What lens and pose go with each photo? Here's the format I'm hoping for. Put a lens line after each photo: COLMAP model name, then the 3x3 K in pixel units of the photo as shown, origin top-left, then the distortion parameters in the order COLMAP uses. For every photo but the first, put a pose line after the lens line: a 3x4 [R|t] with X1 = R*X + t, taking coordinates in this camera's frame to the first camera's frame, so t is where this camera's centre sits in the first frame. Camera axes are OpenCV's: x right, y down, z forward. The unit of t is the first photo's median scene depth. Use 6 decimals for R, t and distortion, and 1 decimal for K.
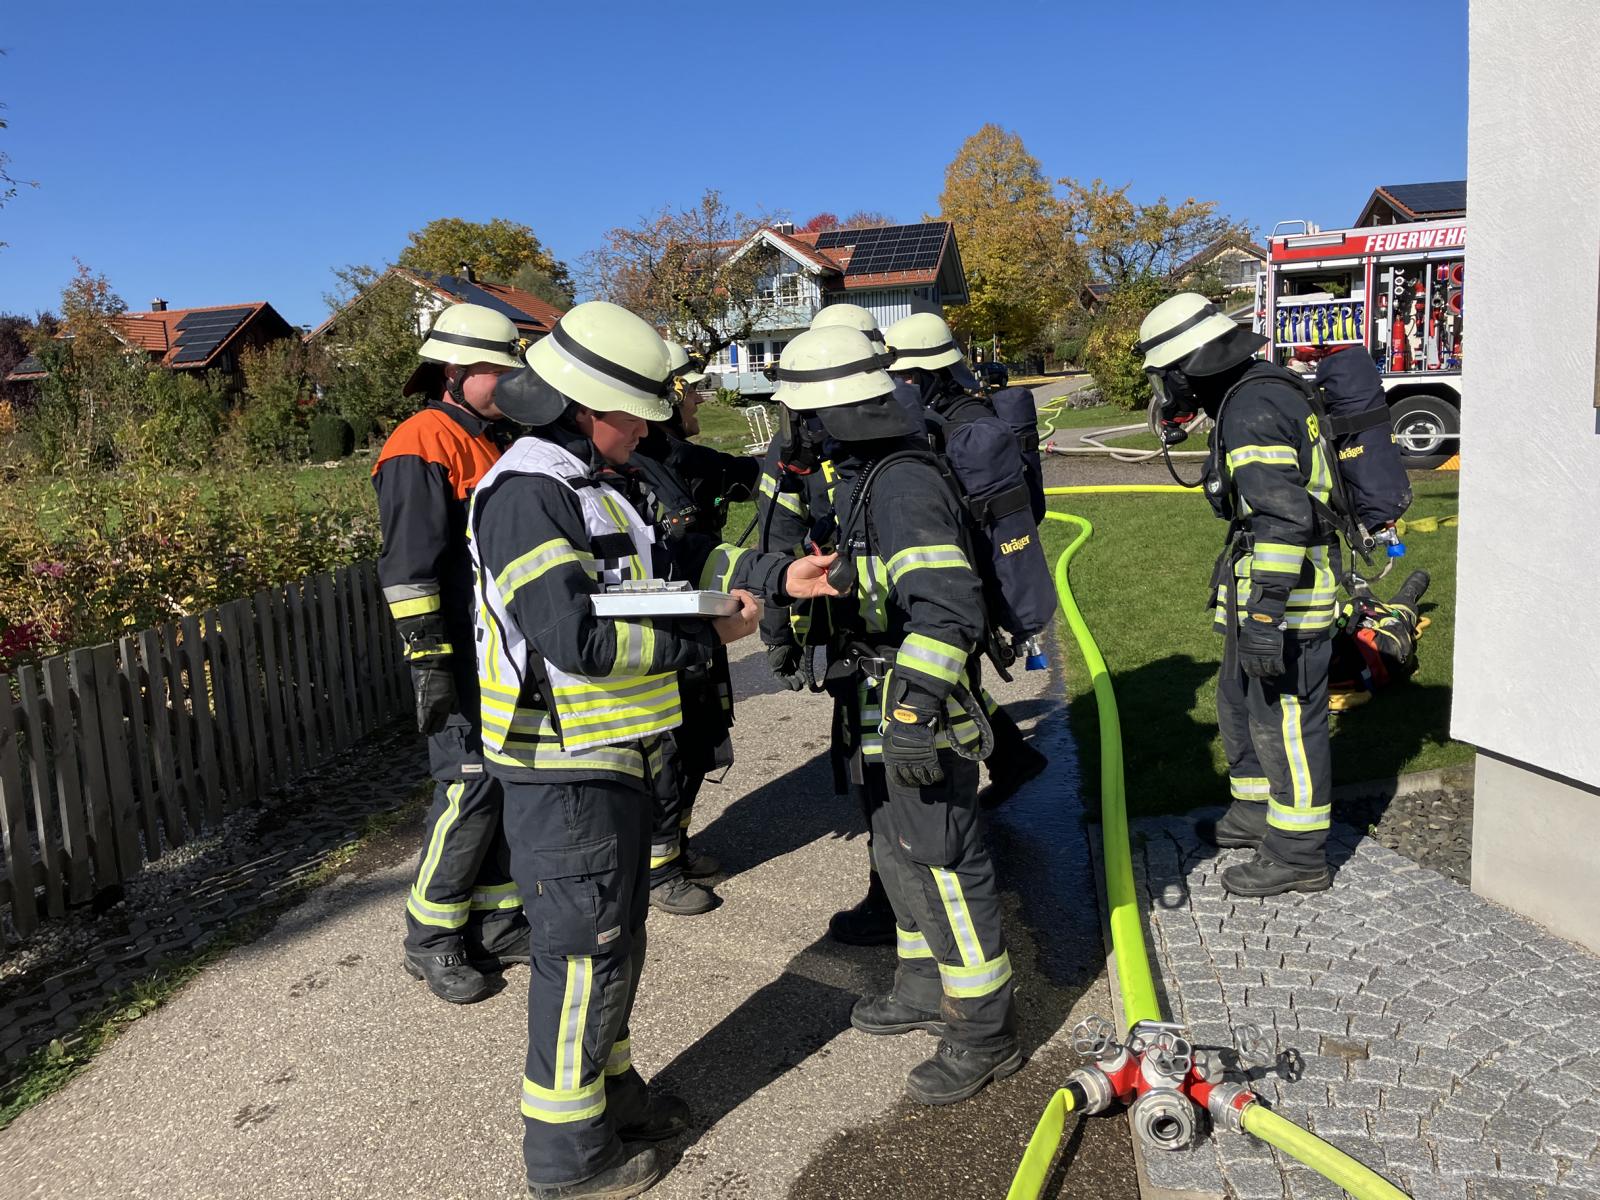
lens RADIAL K [[1361.6, 0, 728.3], [0, 1361.6, 650.8], [0, 0, 1]] dist [-0.080837, 0.105181]
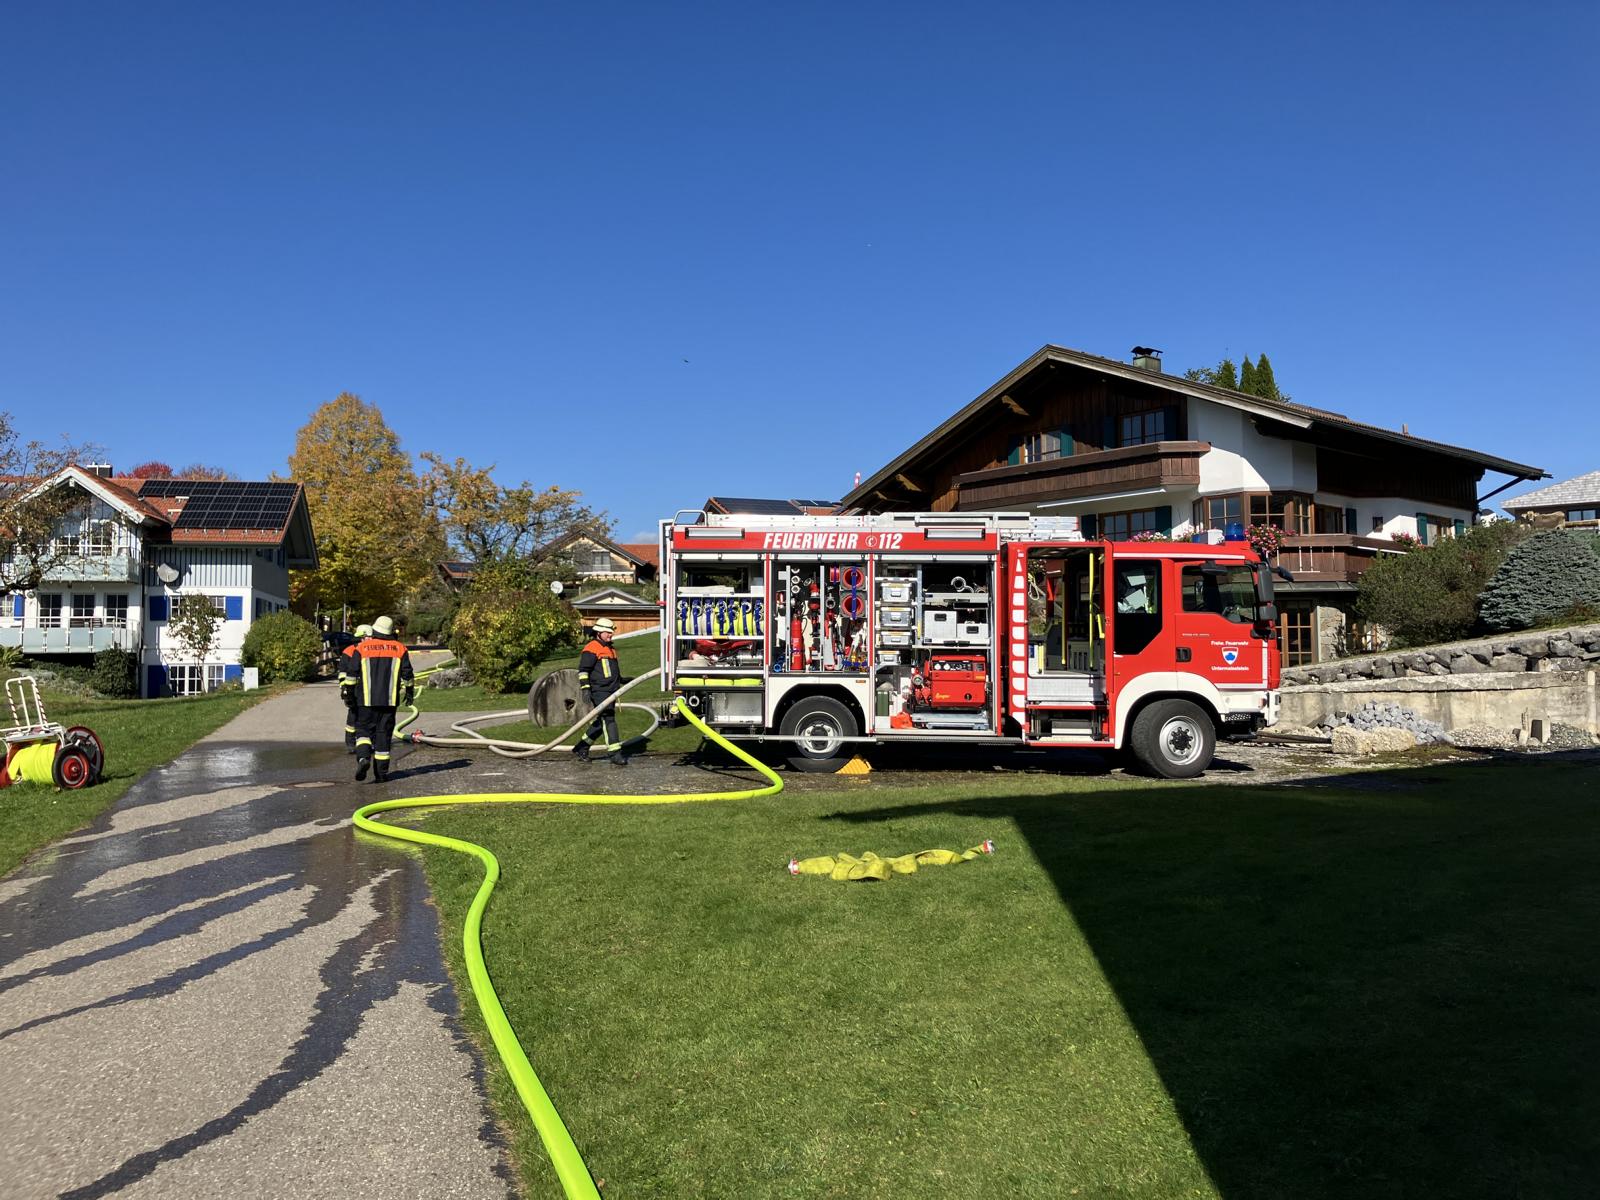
lens RADIAL K [[1333.9, 0, 800.0], [0, 1333.9, 600.0], [0, 0, 1]] dist [0.077799, -0.078362]
pose [[0.865816, 0.073325, 0.494962, 0.022255], [0.045153, 0.973719, -0.223233, -0.042654], [-0.498322, 0.215628, 0.839750, 0.178131]]
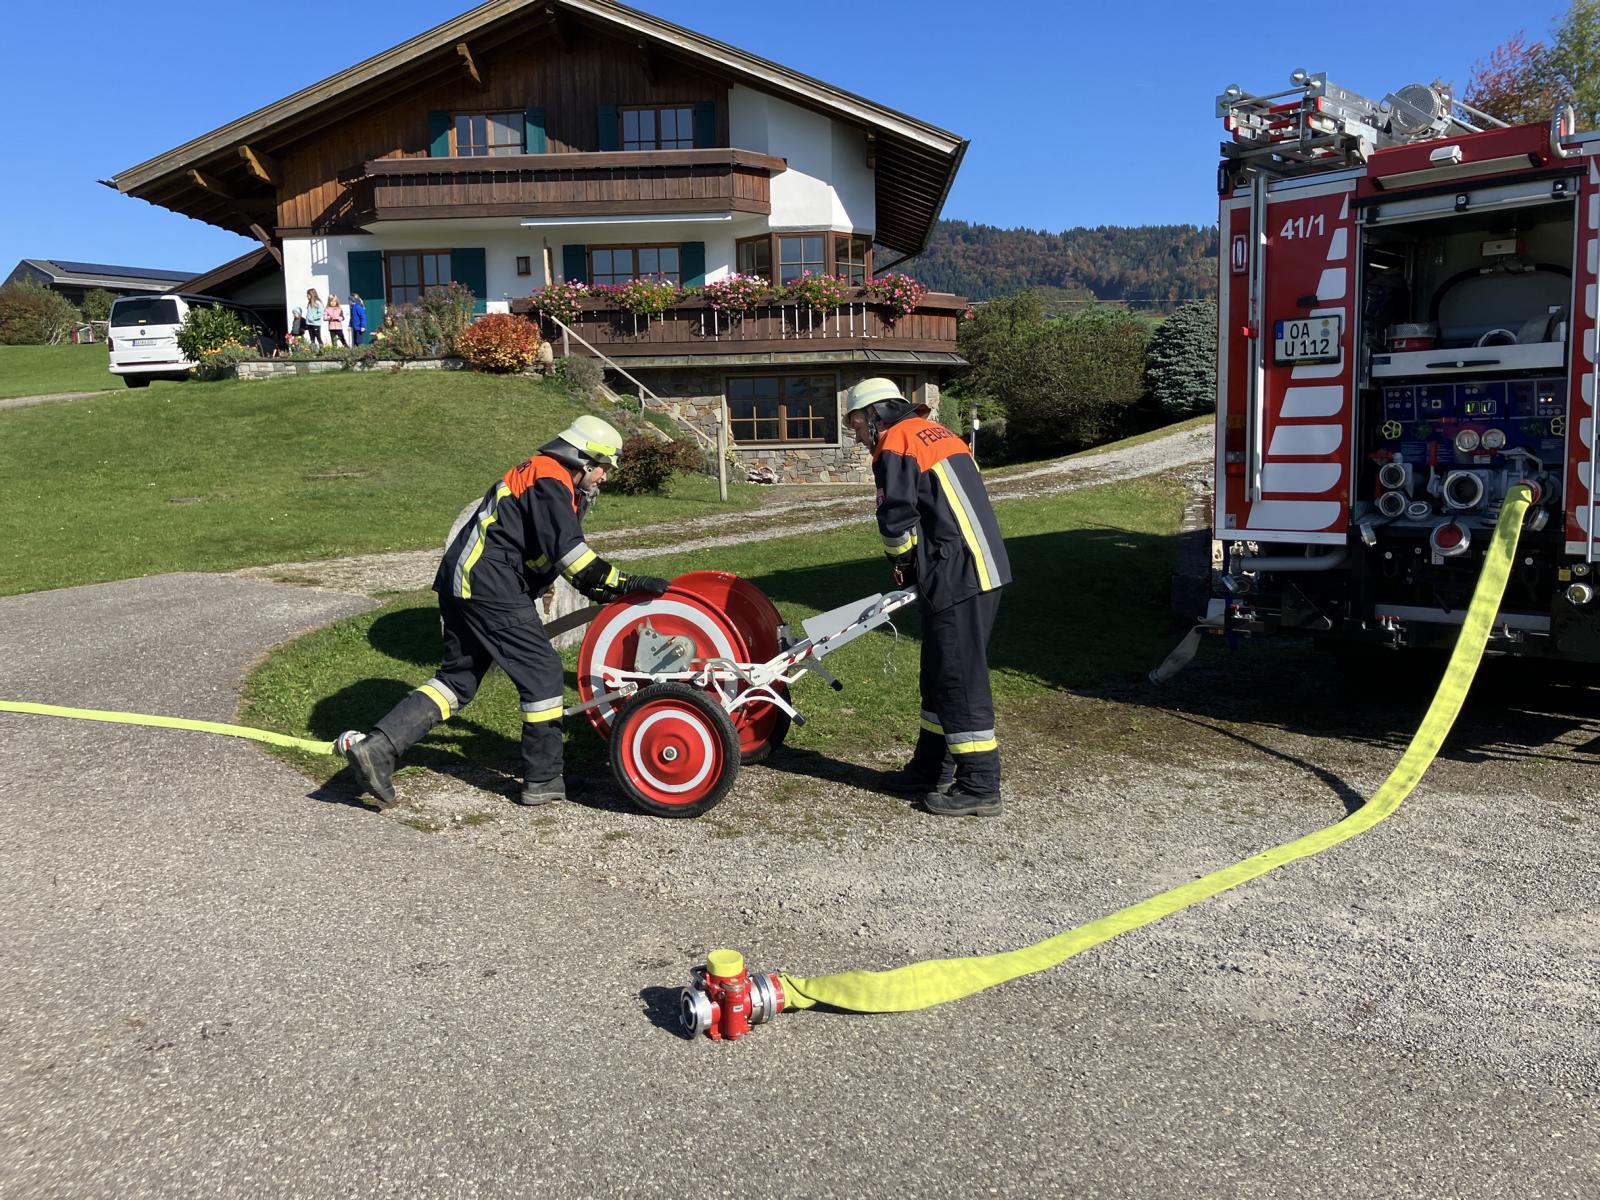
lens RADIAL K [[1347.4, 0, 699.6], [0, 1347.4, 594.8], [0, 0, 1]] dist [0.039664, -0.078526]
pose [[0.223927, -0.055767, 0.973009, -0.002908], [0.170690, 0.985175, 0.017181, -0.229707], [-0.959542, 0.162236, 0.230126, 1.212842]]
